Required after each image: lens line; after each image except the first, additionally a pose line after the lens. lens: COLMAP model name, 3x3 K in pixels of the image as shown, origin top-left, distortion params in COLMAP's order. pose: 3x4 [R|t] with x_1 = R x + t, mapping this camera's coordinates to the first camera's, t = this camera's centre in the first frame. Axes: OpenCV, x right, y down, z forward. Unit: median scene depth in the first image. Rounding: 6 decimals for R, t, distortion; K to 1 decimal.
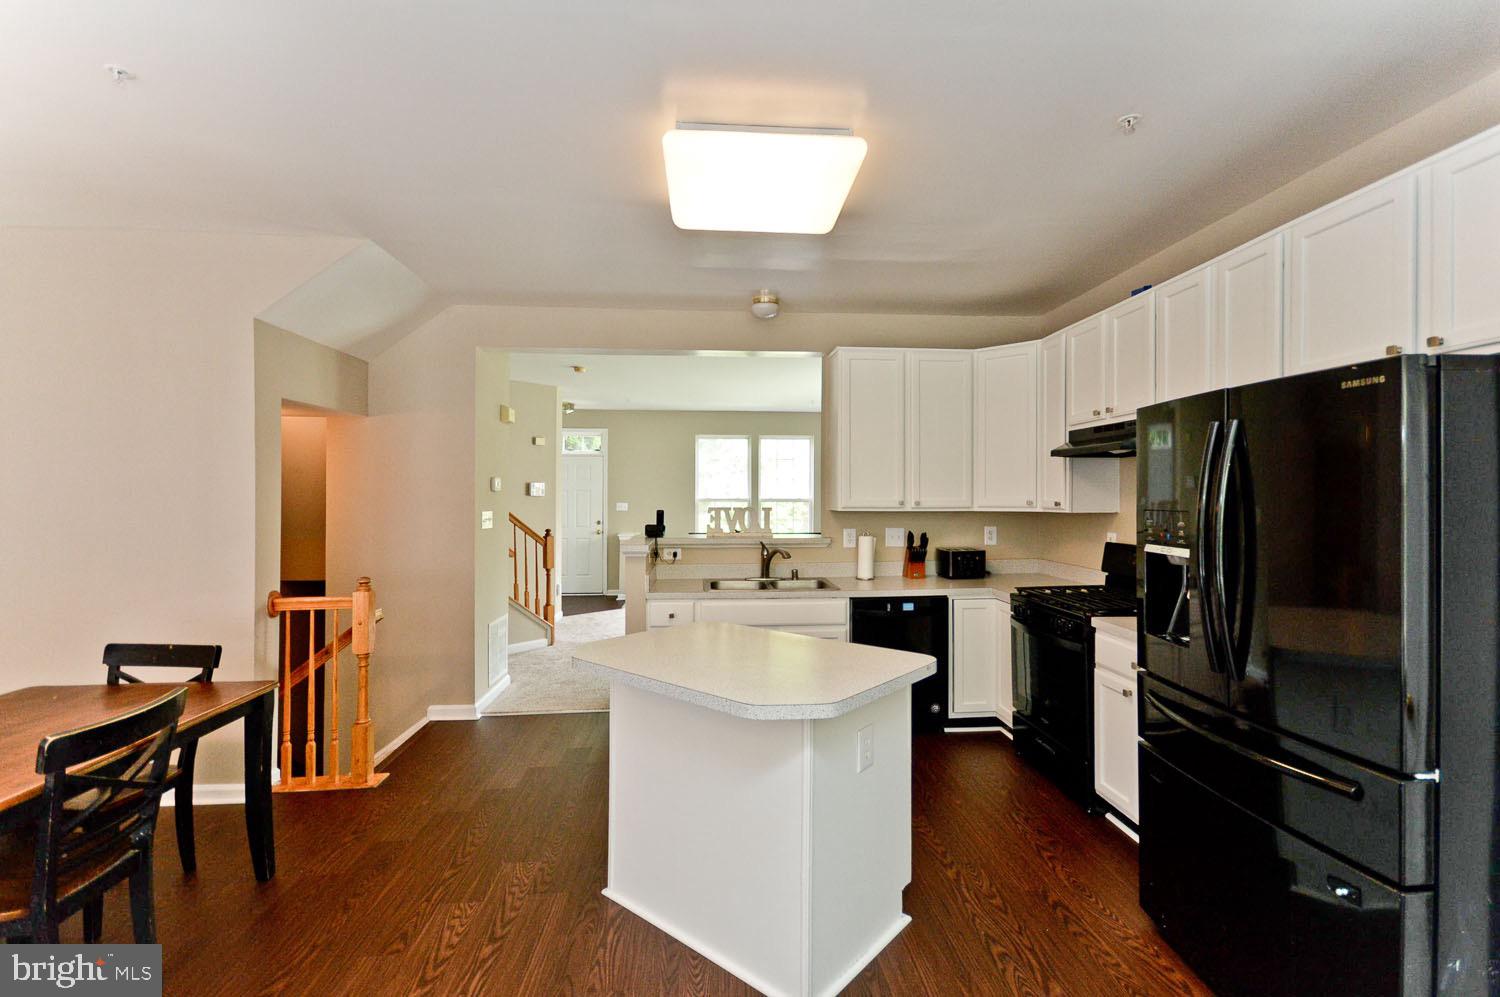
lens RADIAL K [[673.3, 0, 765.3], [0, 673.3, 502.1], [0, 0, 1]] dist [0.010477, -0.000368]
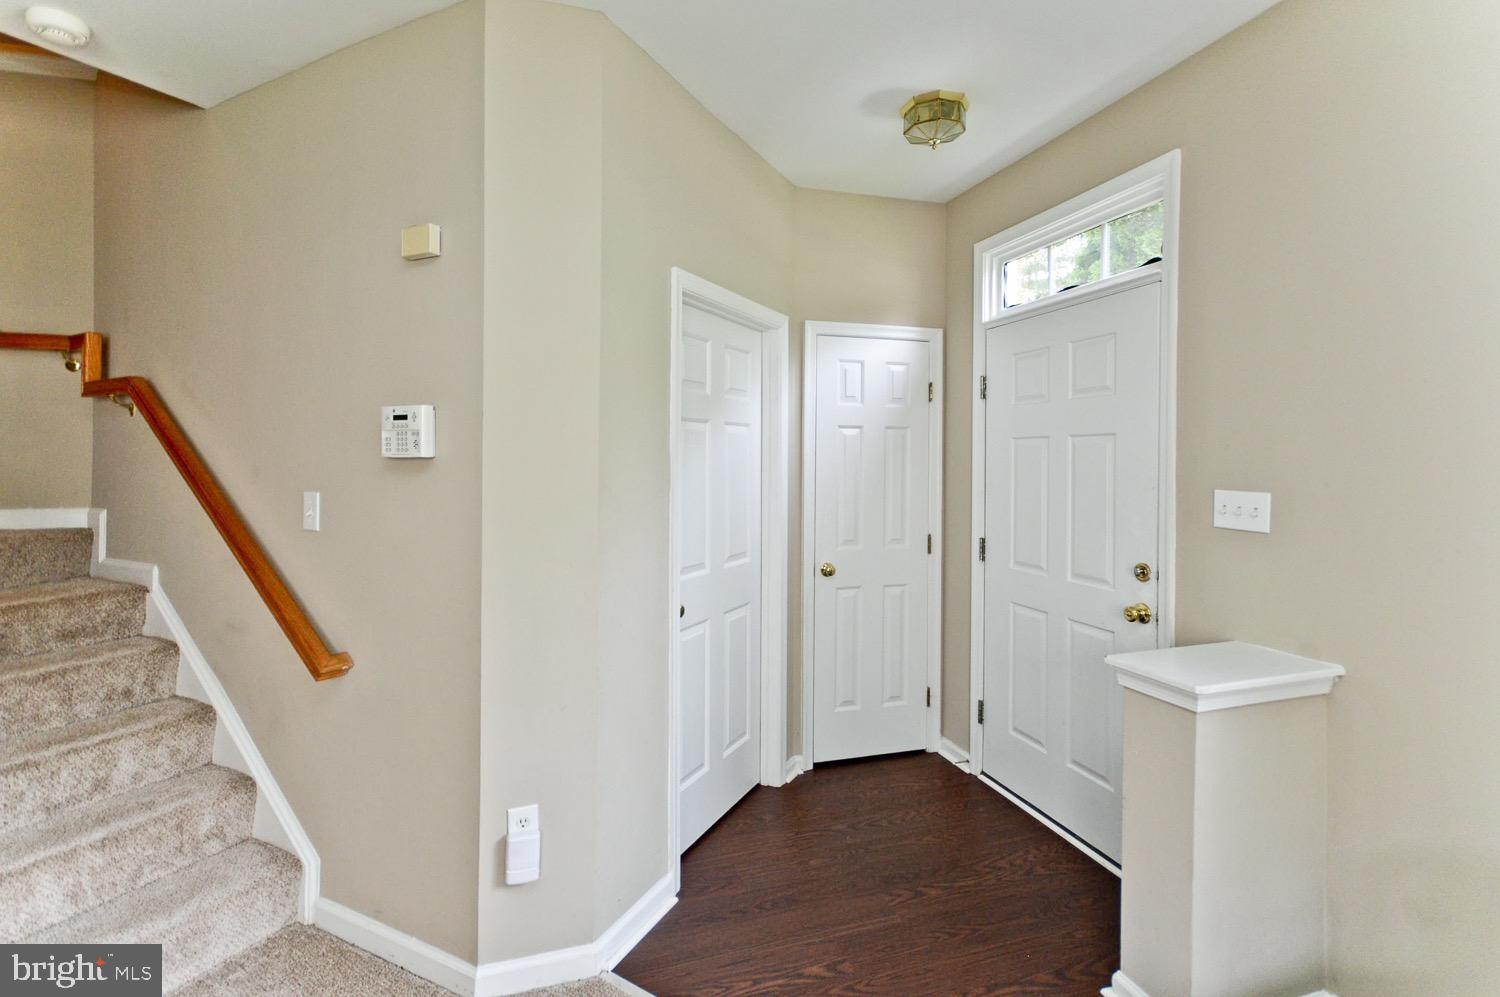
lens RADIAL K [[696.5, 0, 745.3], [0, 696.5, 463.6], [0, 0, 1]] dist [0.012198, -0.000008]
pose [[0.215343, 0.004640, -0.976527, -0.101516], [-0.005780, 0.999977, 0.003476, -0.016087], [0.976521, 0.004896, 0.215365, 1.955844]]
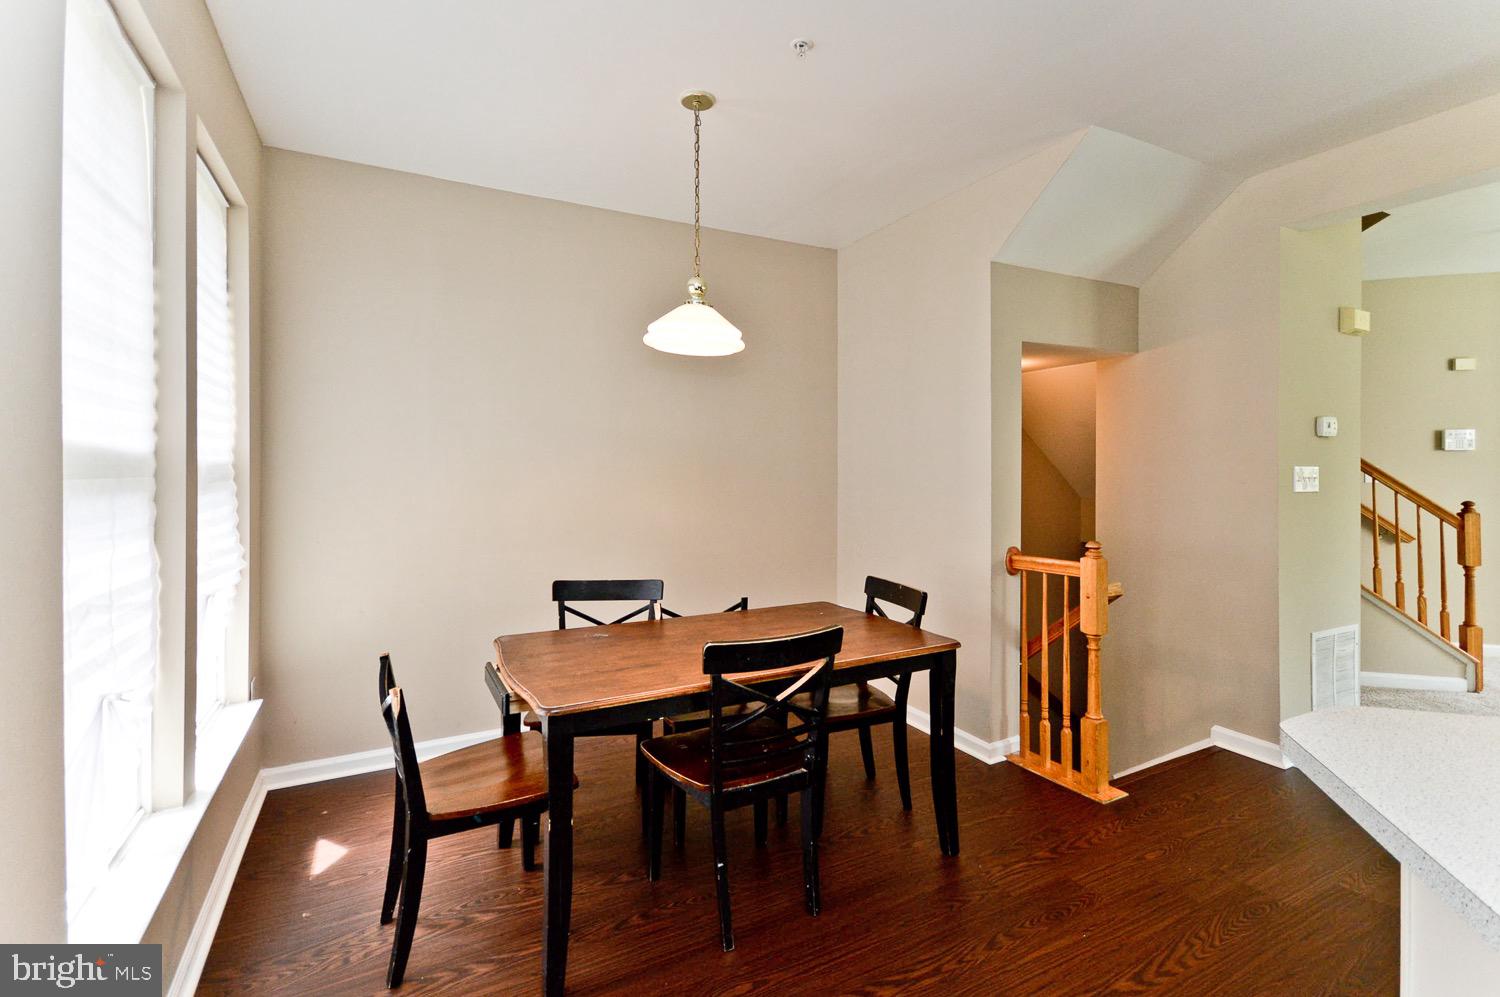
lens RADIAL K [[693.8, 0, 758.5], [0, 693.8, 471.5], [0, 0, 1]] dist [0.013018, -0.000123]
pose [[0.391823, -0.004701, -0.920029, 0.020942], [-0.000293, 0.999986, -0.005234, 0.026205], [0.920041, 0.002320, 0.391816, 0.247243]]
